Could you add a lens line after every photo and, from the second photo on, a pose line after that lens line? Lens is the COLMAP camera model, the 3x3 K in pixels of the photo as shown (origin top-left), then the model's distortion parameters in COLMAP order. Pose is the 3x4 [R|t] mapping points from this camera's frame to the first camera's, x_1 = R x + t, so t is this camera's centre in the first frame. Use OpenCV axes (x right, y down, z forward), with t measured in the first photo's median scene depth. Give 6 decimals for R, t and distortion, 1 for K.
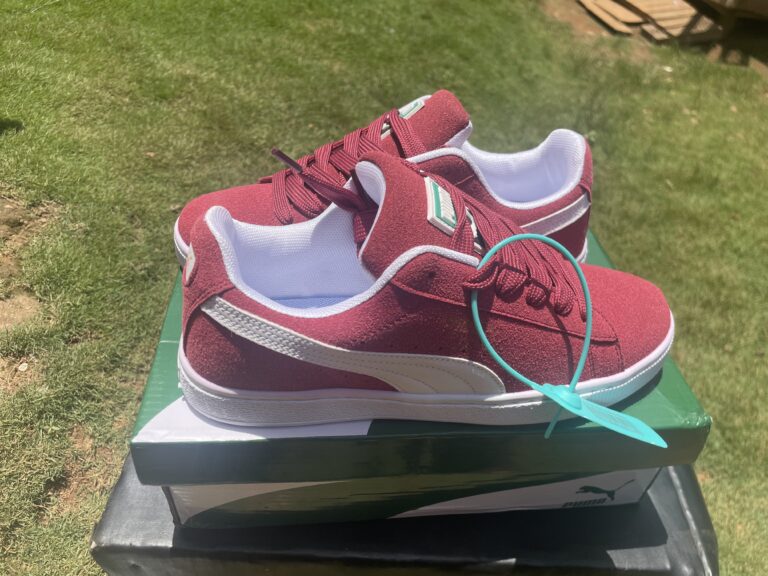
lens RADIAL K [[586.2, 0, 383.6], [0, 586.2, 289.5], [0, 0, 1]] dist [0.069934, -0.108889]
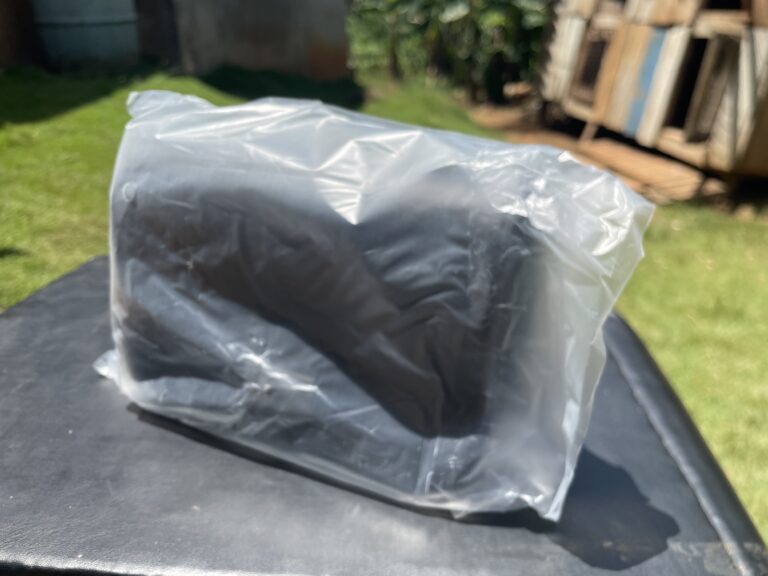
lens RADIAL K [[599.9, 0, 384.8], [0, 599.9, 286.2], [0, 0, 1]] dist [0.069689, -0.126395]
pose [[0.998944, -0.023255, -0.039622, 0.055559], [0.009534, 0.948585, -0.316378, 0.084109], [0.044942, 0.315666, 0.947805, 0.091560]]
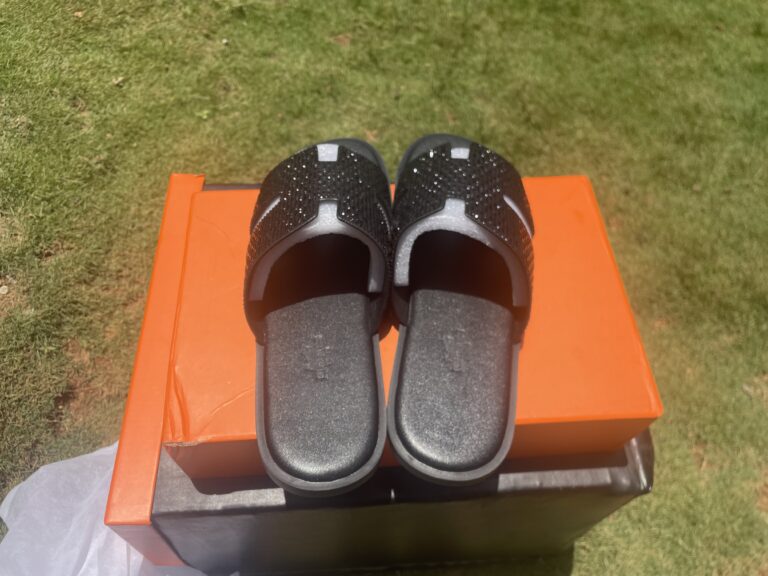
lens RADIAL K [[586.2, 0, 383.6], [0, 586.2, 289.5], [0, 0, 1]] dist [0.069934, -0.108889]
pose [[0.996065, -0.086969, 0.017039, 0.011151], [0.077267, 0.946393, 0.313640, -0.067972], [-0.043403, -0.311089, 0.949389, 0.004638]]
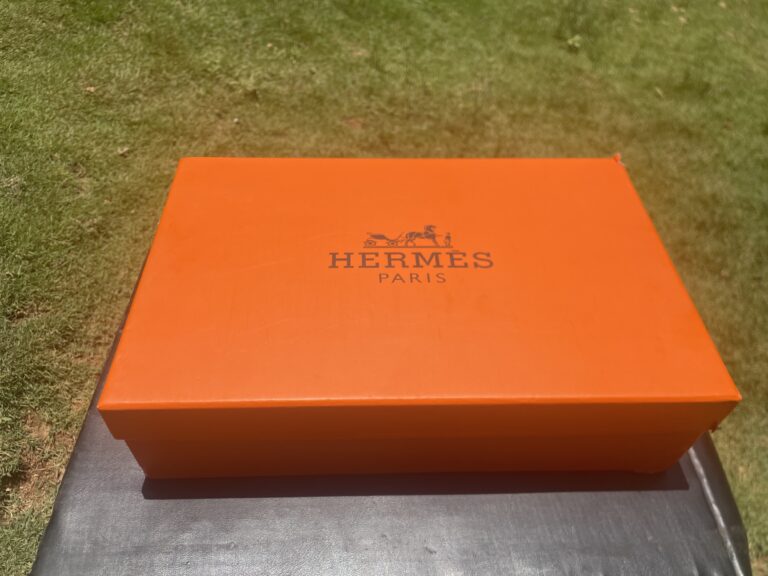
lens RADIAL K [[586.2, 0, 383.6], [0, 586.2, 289.5], [0, 0, 1]] dist [0.069934, -0.108889]
pose [[0.998024, -0.056751, 0.026986, 0.004674], [0.052478, 0.988921, 0.138860, -0.026297], [-0.034568, -0.137170, 0.989944, 0.050585]]
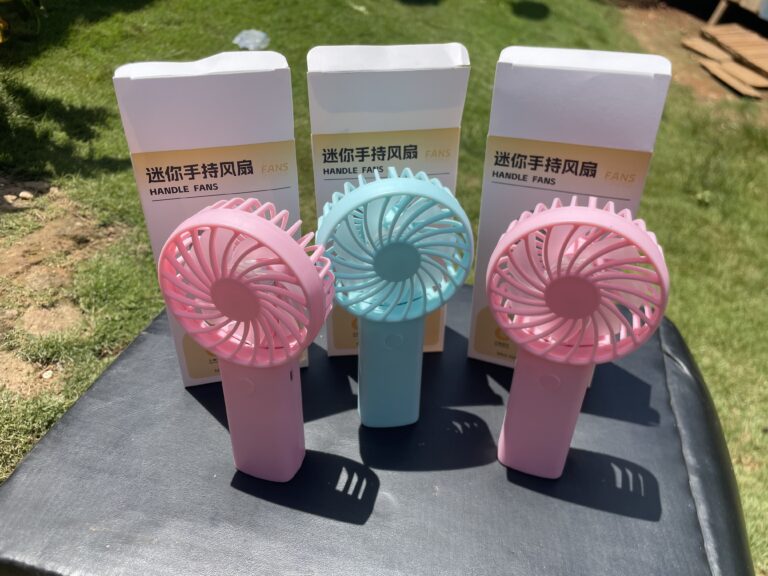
lens RADIAL K [[587.9, 0, 376.0], [0, 587.9, 284.9], [0, 0, 1]] dist [0.066021, -0.105433]
pose [[0.979739, 0.065828, -0.189149, 0.052810], [-0.087018, 0.990552, -0.105994, 0.019817], [0.180384, 0.120306, 0.976211, 0.055871]]
